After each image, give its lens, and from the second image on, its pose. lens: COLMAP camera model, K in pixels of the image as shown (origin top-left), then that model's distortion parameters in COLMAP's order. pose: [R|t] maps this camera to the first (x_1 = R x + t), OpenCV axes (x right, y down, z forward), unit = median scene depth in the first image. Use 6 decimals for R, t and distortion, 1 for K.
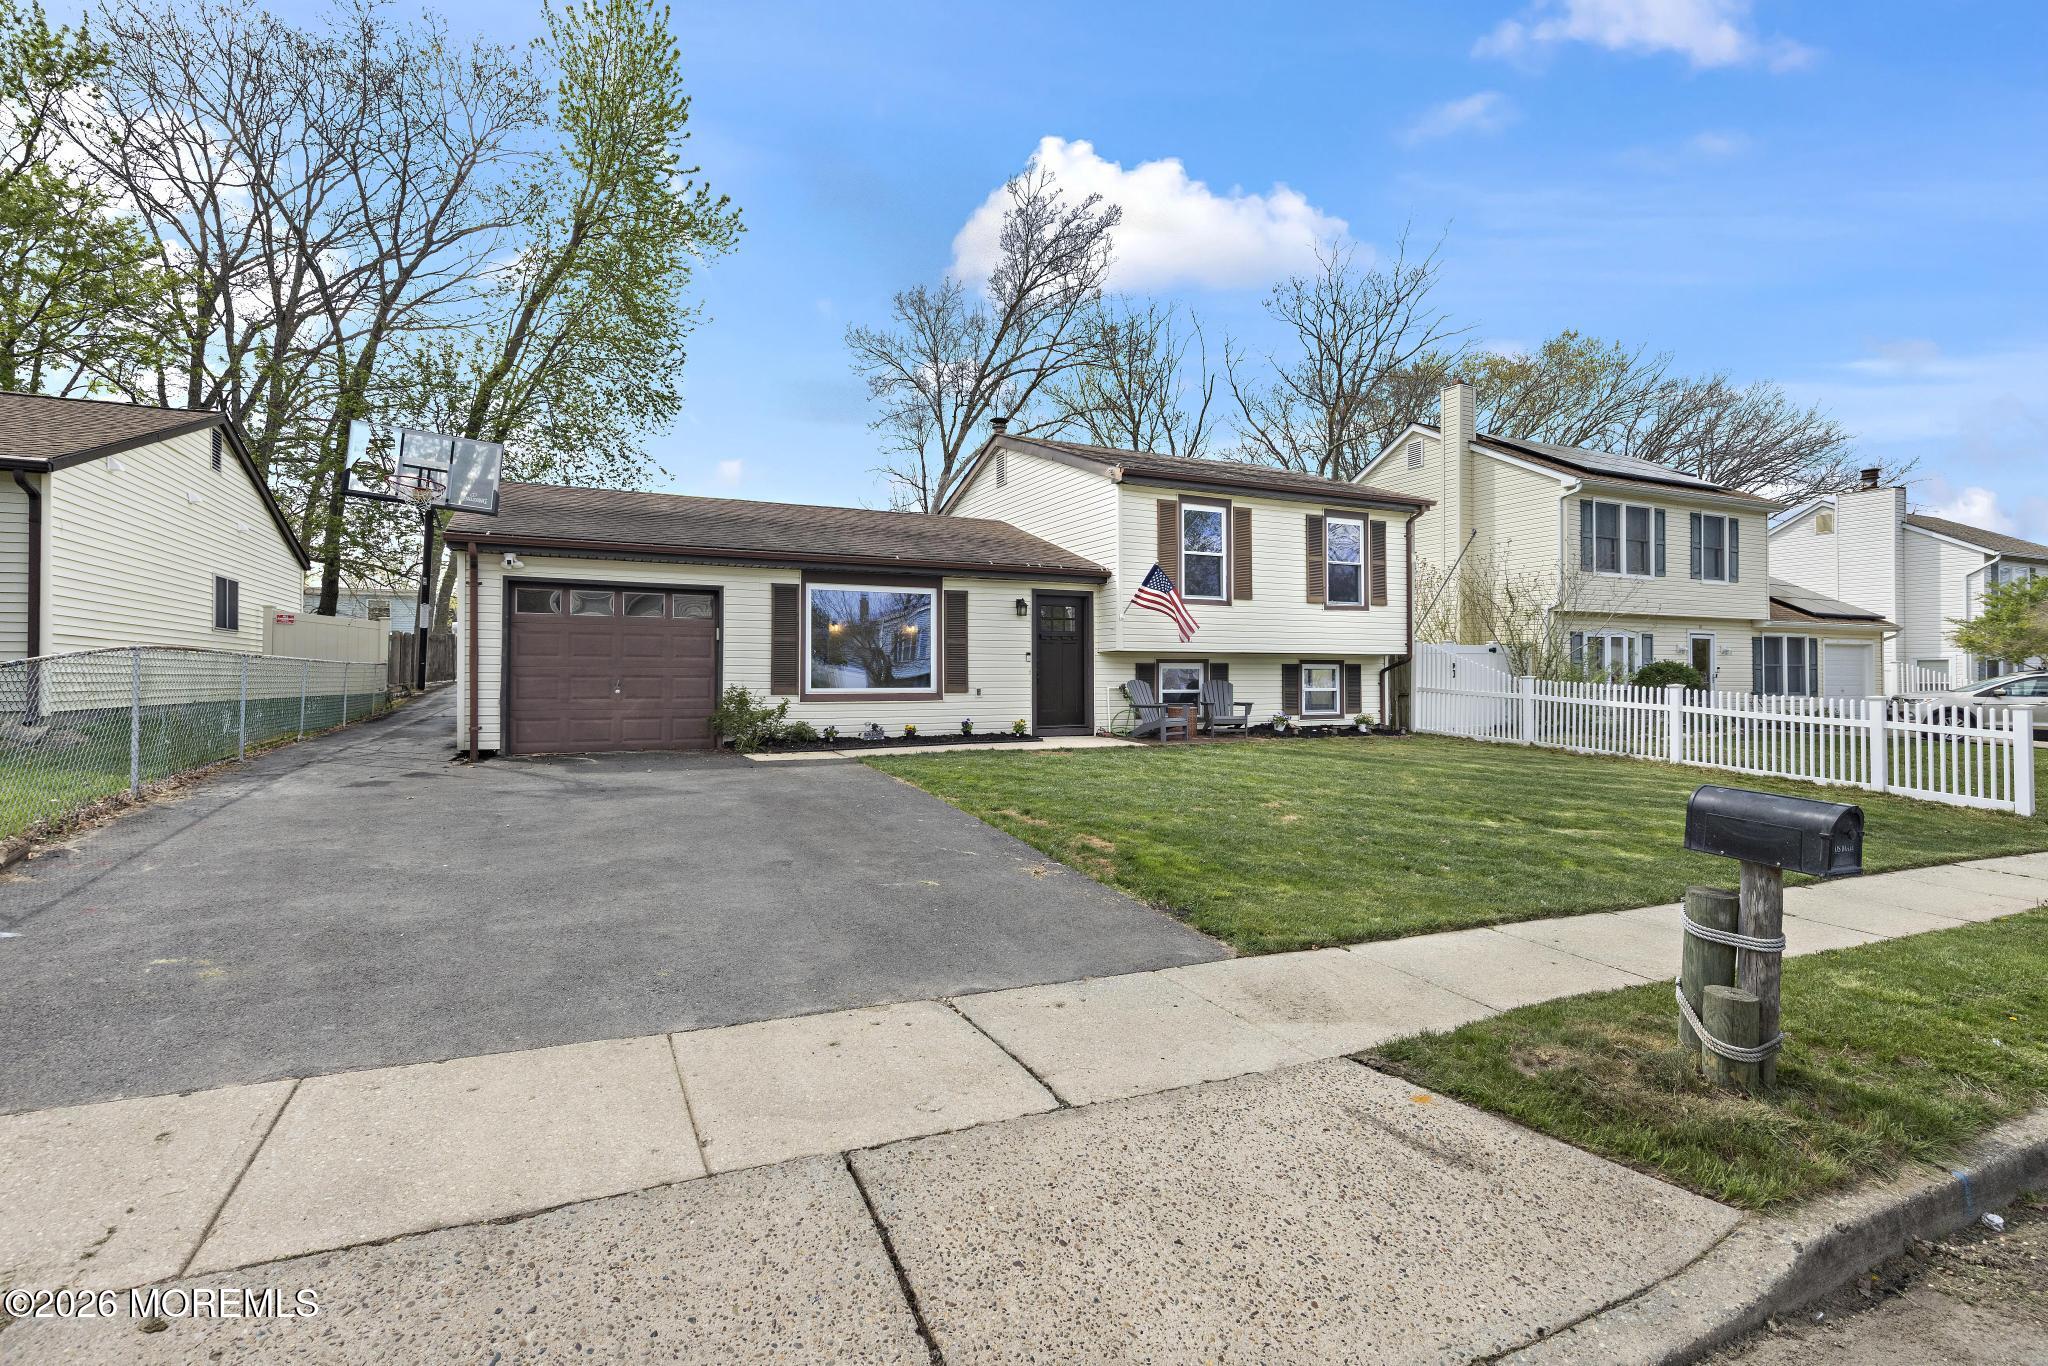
lens RADIAL K [[965.6, 0, 1020.5], [0, 965.6, 679.7], [0, 0, 1]] dist [-0.003522, 0.000176]
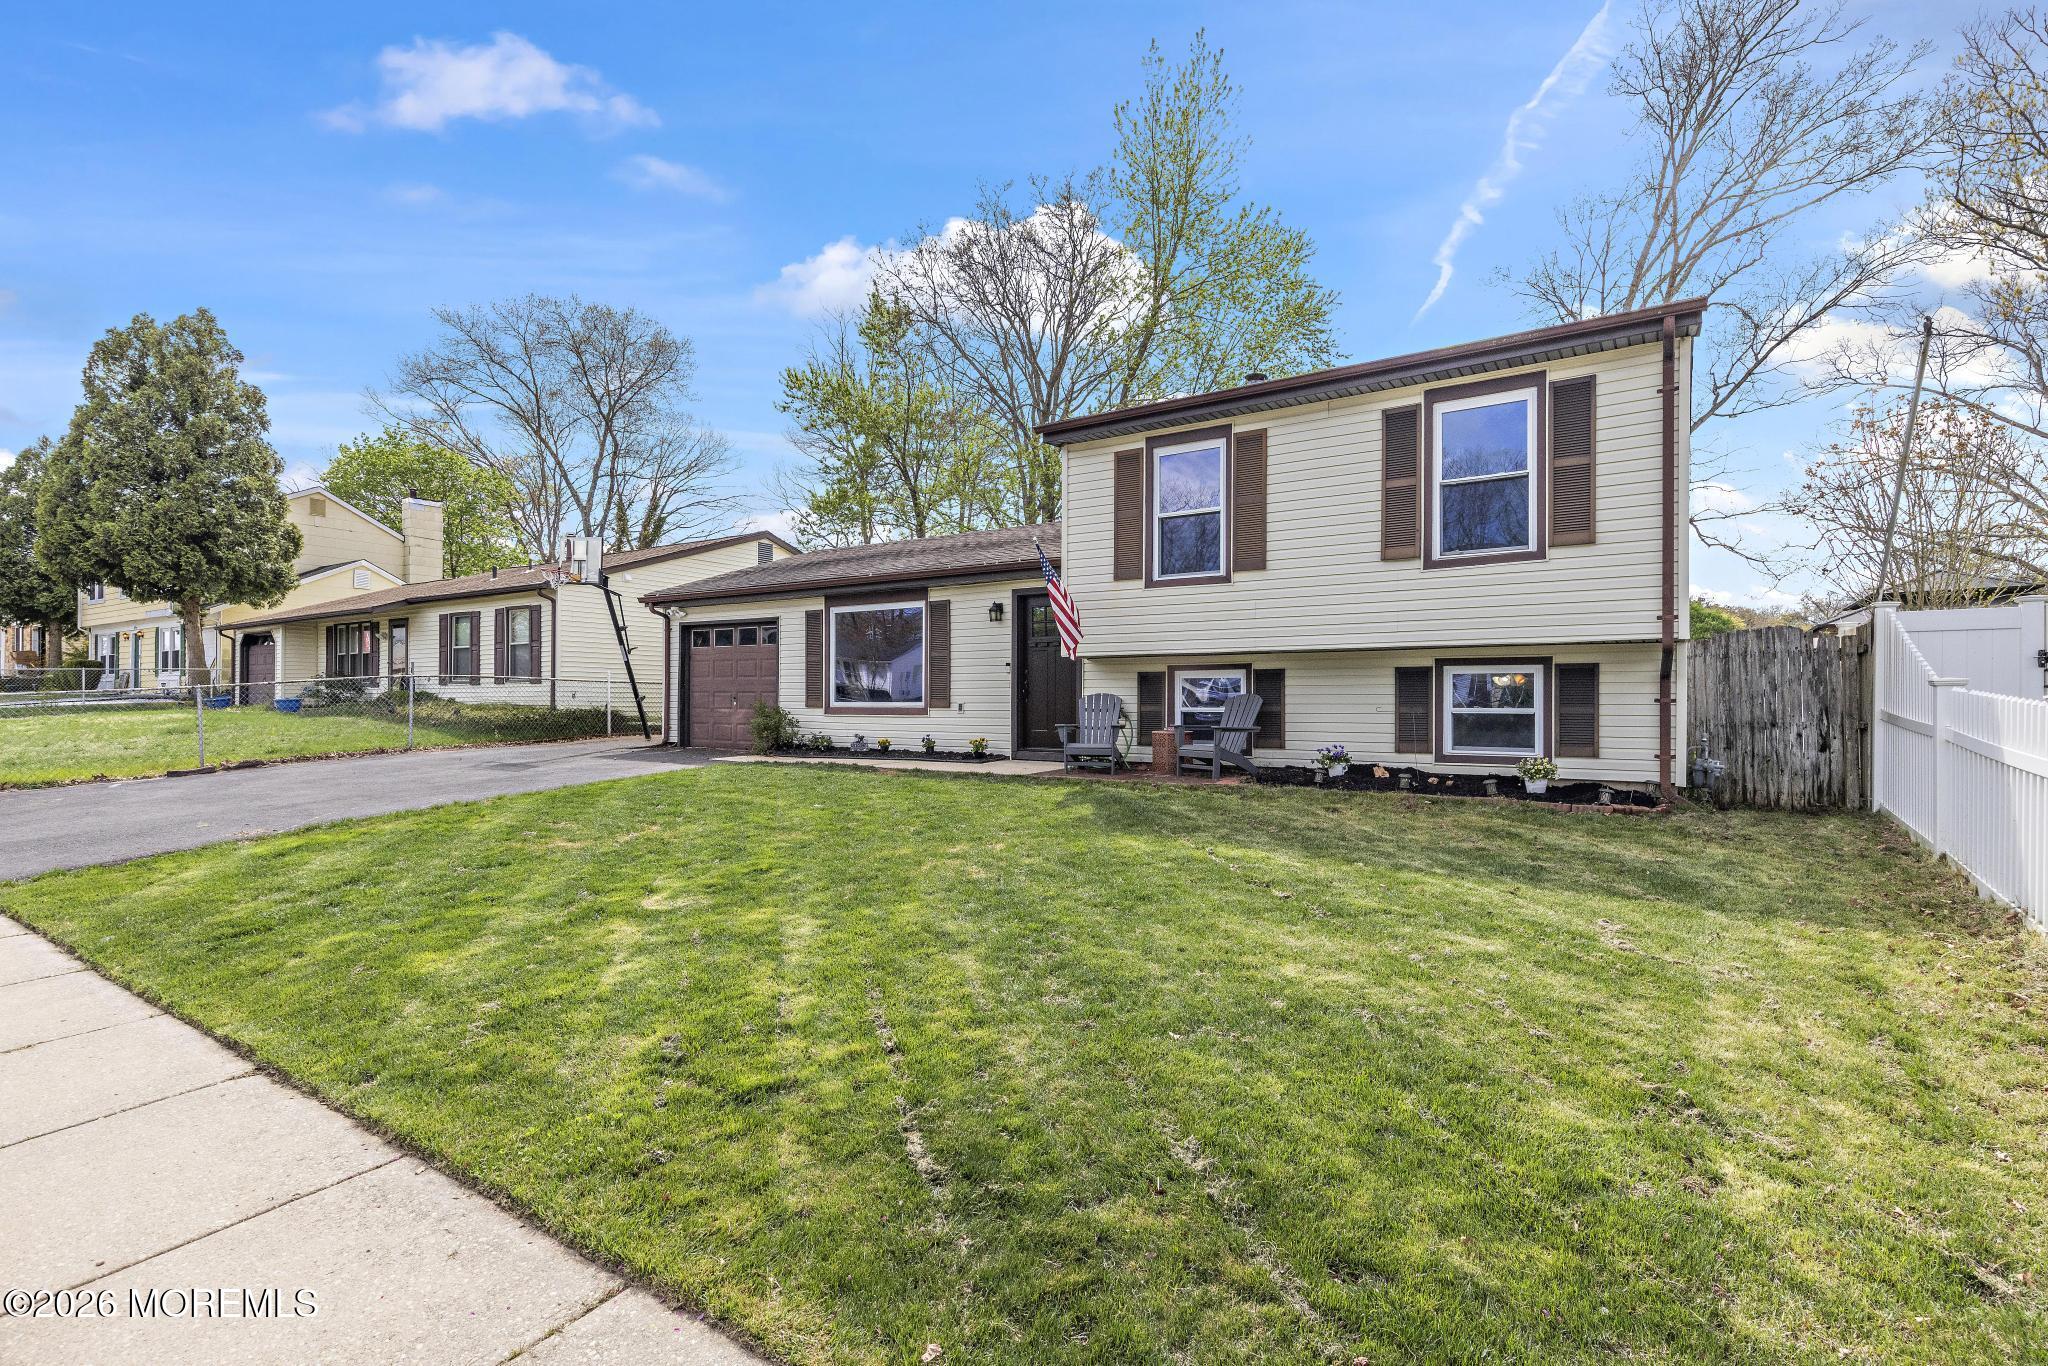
lens RADIAL K [[1000.6, 0, 1000.3], [0, 1000.6, 712.0], [0, 0, 1]] dist [0.000351, 0.000310]
pose [[0.474850, 0.011721, -0.879988, 0.775316], [-0.002718, 0.999926, 0.011851, 0.005439], [0.880062, -0.003236, 0.474847, 0.544578]]
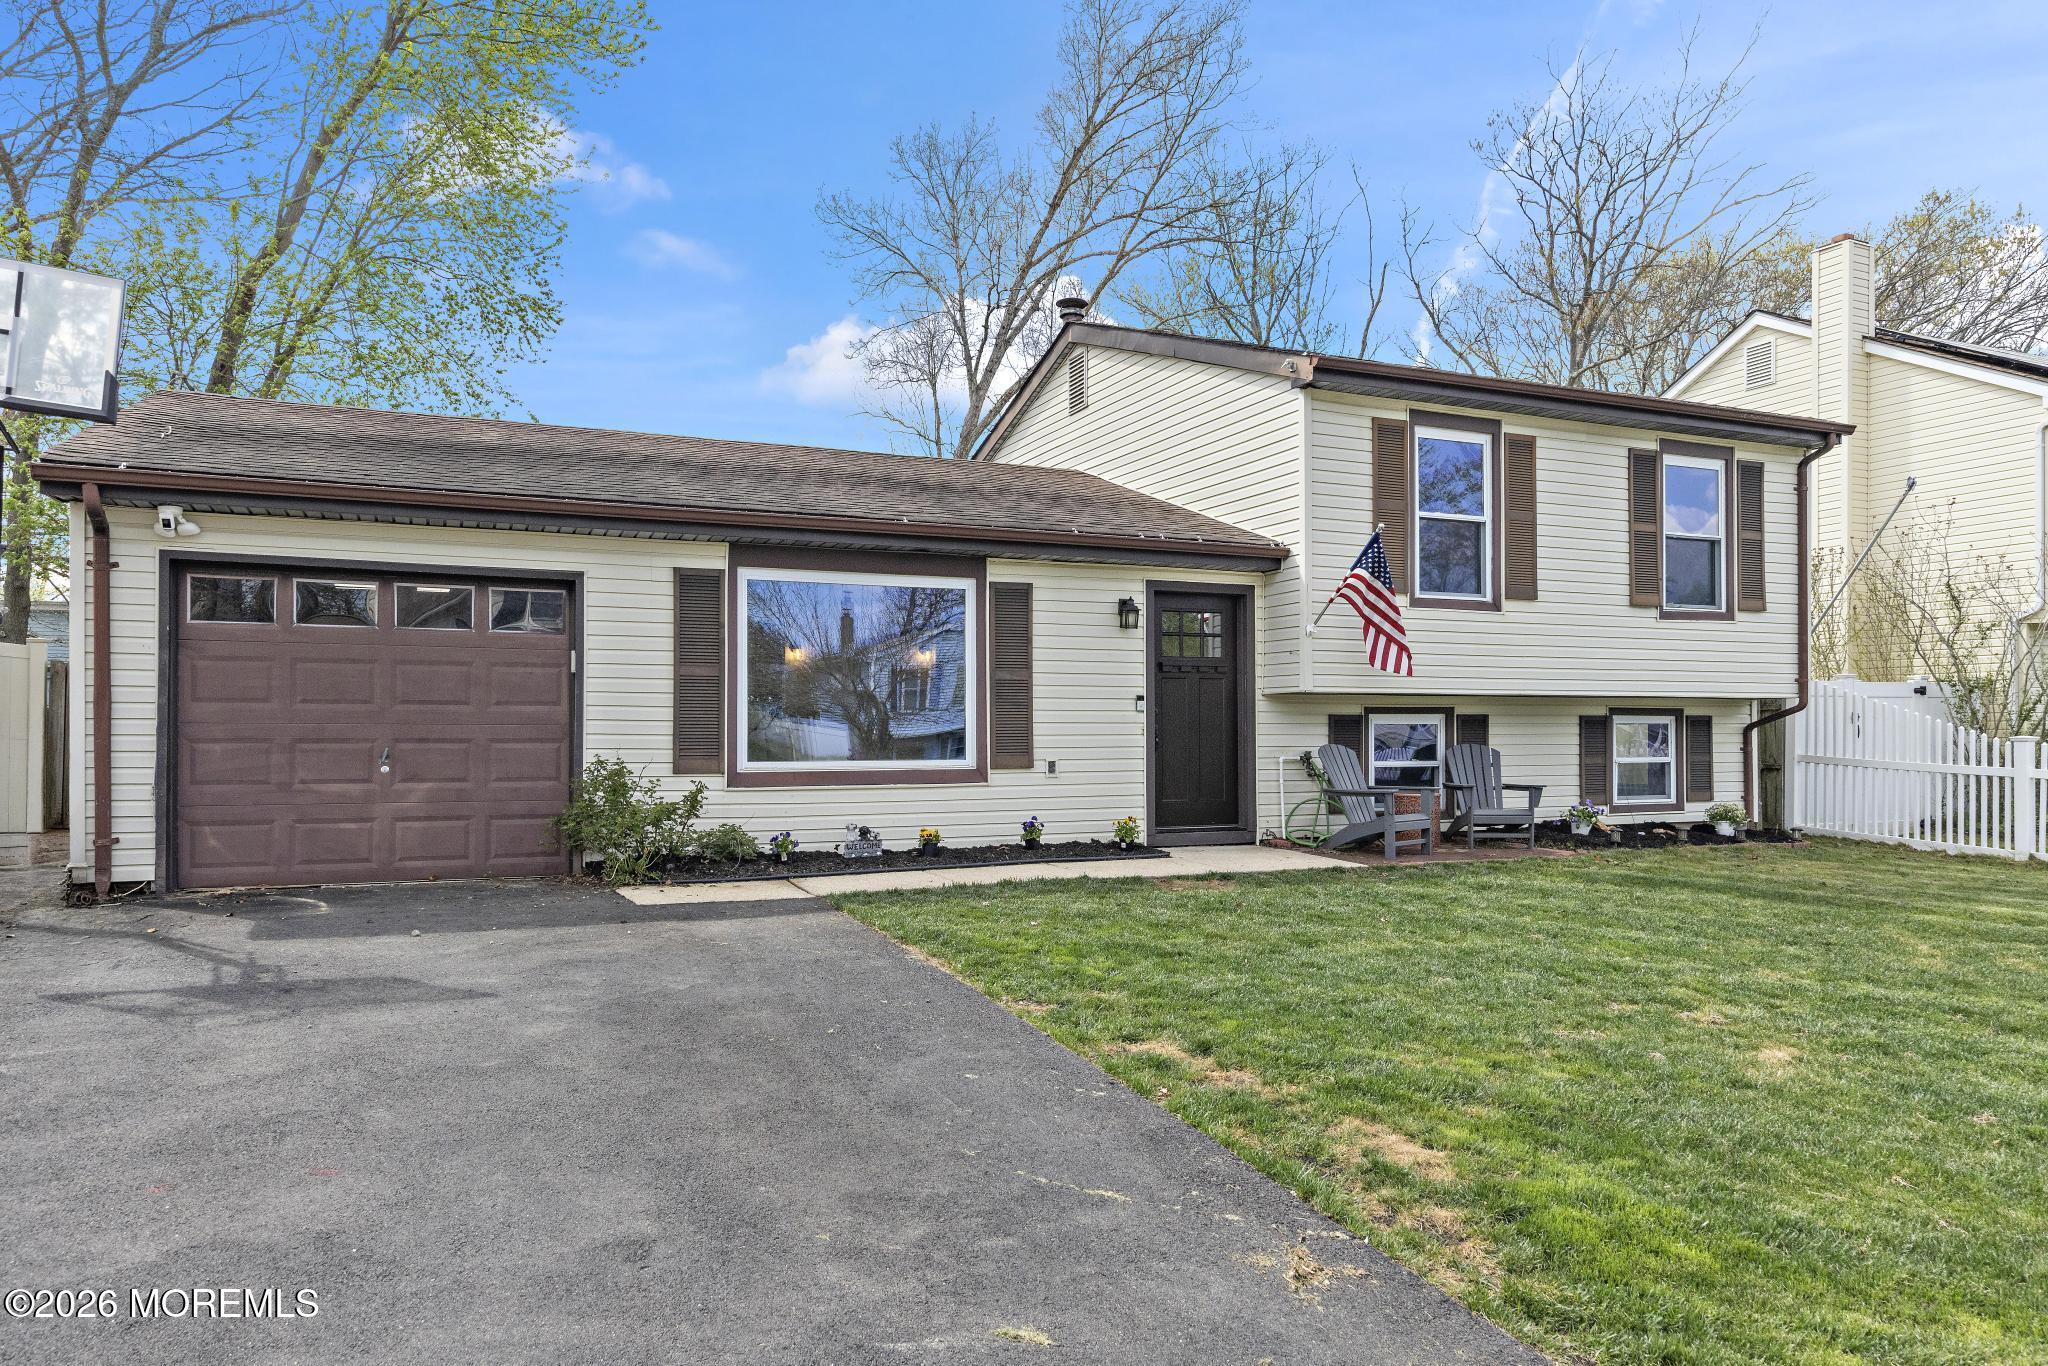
lens RADIAL K [[1364.8, 0, 1017.9], [0, 1364.8, 741.2], [0, 0, 1]] dist [0.002212, -0.003665]
pose [[0.999390, -0.000821, -0.034903, -0.033392], [0.000944, 0.999993, 0.003523, -0.004672], [0.034899, -0.003554, 0.999385, 0.209114]]
